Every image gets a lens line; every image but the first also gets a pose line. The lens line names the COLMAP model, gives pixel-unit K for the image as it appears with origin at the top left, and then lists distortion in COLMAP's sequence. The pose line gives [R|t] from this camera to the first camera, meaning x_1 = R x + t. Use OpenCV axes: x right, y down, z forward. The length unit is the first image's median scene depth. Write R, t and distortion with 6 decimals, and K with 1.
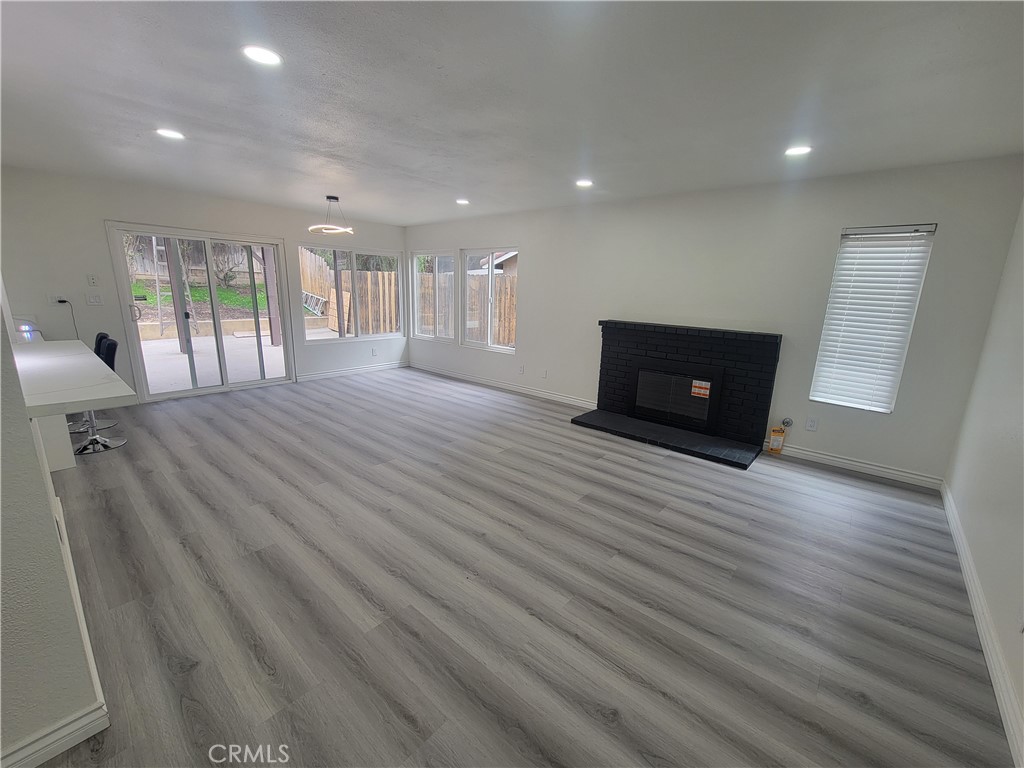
lens RADIAL K [[419.7, 0, 514.0], [0, 419.7, 386.3], [0, 0, 1]] dist [0.000789, 0.000117]
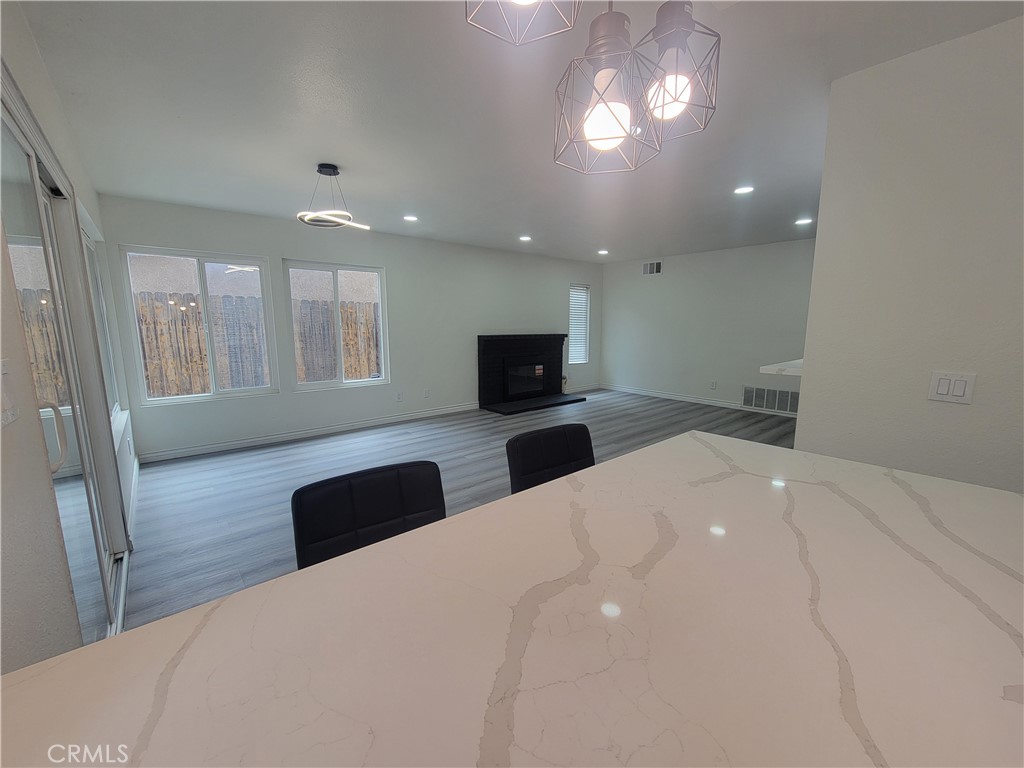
lens RADIAL K [[417.0, 0, 514.6], [0, 417.0, 386.7], [0, 0, 1]] dist [0.000075, -0.000014]
pose [[0.148635, -0.183296, 0.971756, -1.046968], [0.229233, 0.962292, 0.146448, -0.171965], [-0.961956, 0.200992, 0.185048, 0.697683]]
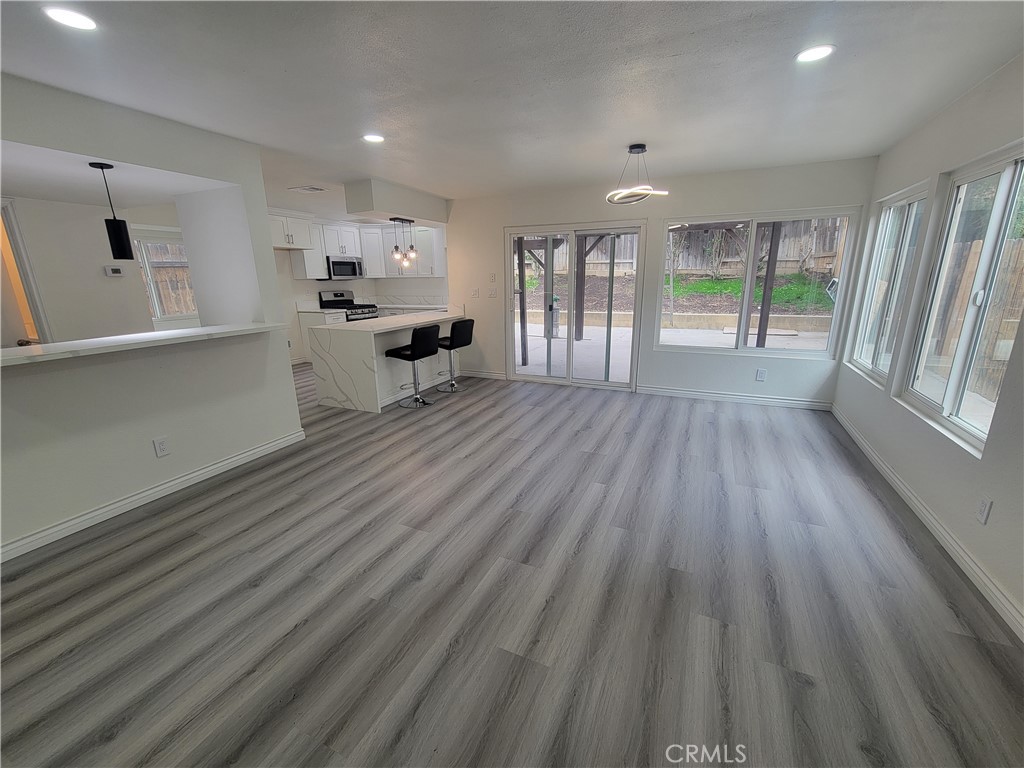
lens RADIAL K [[419.7, 0, 514.0], [0, 419.7, 386.3], [0, 0, 1]] dist [0.000789, 0.000117]
pose [[0.275918, 0.213149, -0.937250, 0.249825], [-0.196760, 0.966978, 0.161986, -0.140593], [0.940827, 0.139718, 0.308745, 0.657640]]
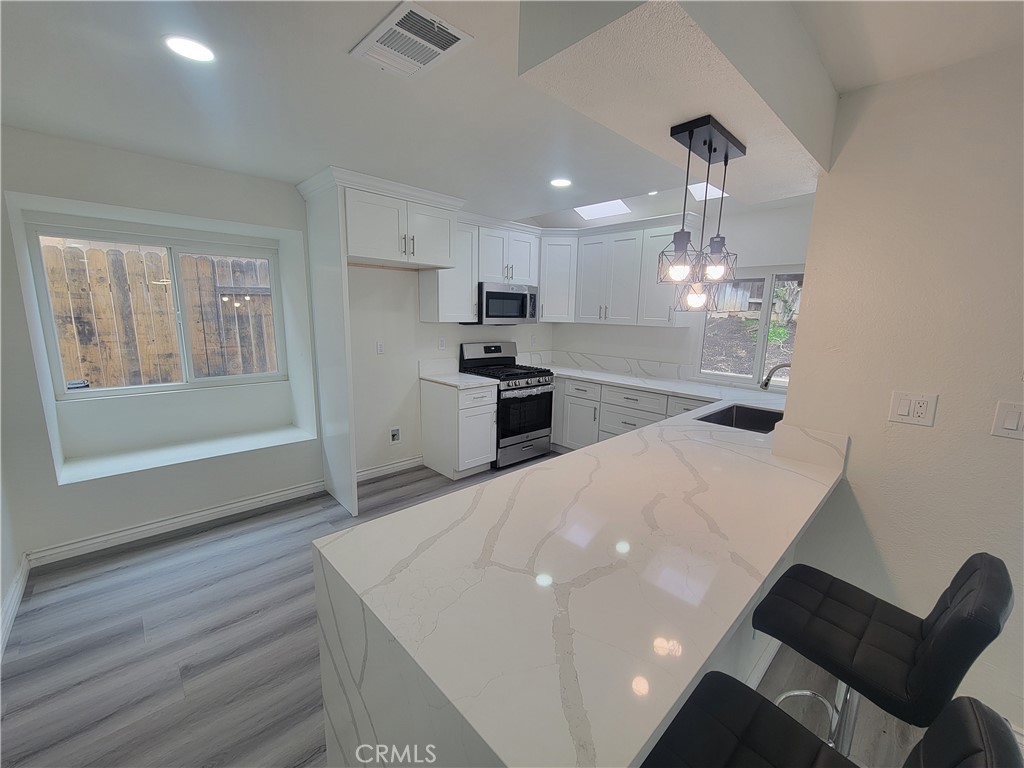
lens RADIAL K [[419.7, 0, 514.0], [0, 419.7, 386.3], [0, 0, 1]] dist [0.000789, 0.000117]
pose [[-0.096755, 0.146816, -0.984420, -0.599357], [-0.249633, 0.953867, 0.166795, -0.175228], [0.963495, 0.261882, -0.055641, 0.592447]]
